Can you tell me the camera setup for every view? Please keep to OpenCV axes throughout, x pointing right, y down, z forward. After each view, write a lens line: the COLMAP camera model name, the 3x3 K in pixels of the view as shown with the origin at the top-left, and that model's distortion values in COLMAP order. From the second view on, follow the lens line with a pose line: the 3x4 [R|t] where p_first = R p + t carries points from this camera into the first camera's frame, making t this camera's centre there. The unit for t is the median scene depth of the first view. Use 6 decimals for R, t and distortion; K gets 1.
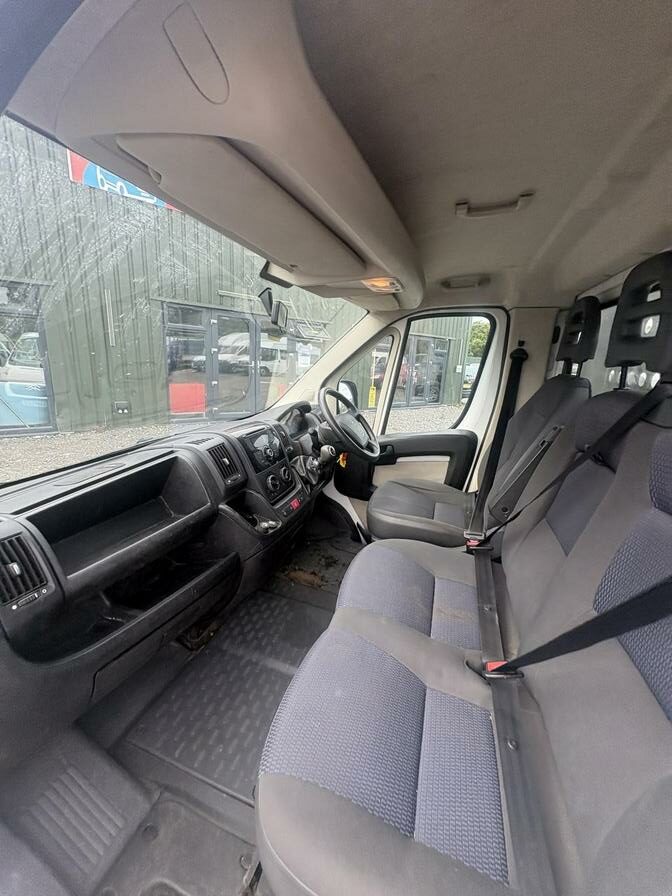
lens RADIAL K [[354.8, 0, 334.5], [0, 354.8, 450.8], [0, 0, 1]] dist [0.007276, -0.000075]
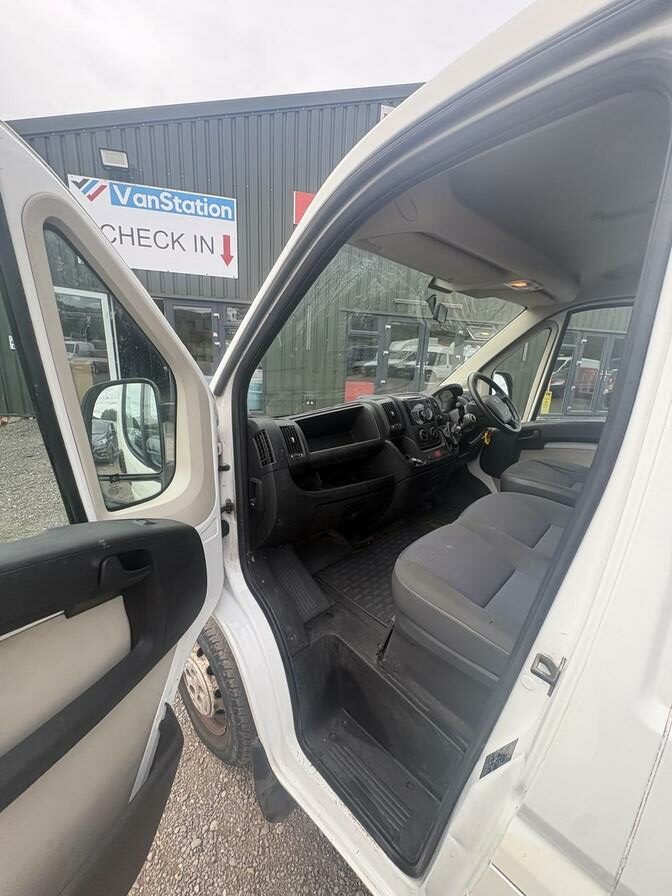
lens RADIAL K [[357.5, 0, 337.6], [0, 357.5, 448.2], [0, 0, 1]] dist [0.000510, -0.000090]
pose [[0.905202, 0.094817, -0.414270, 0.089977], [-0.105063, 0.994464, -0.001958, 0.153062], [0.411791, 0.045297, 0.910152, -0.337729]]
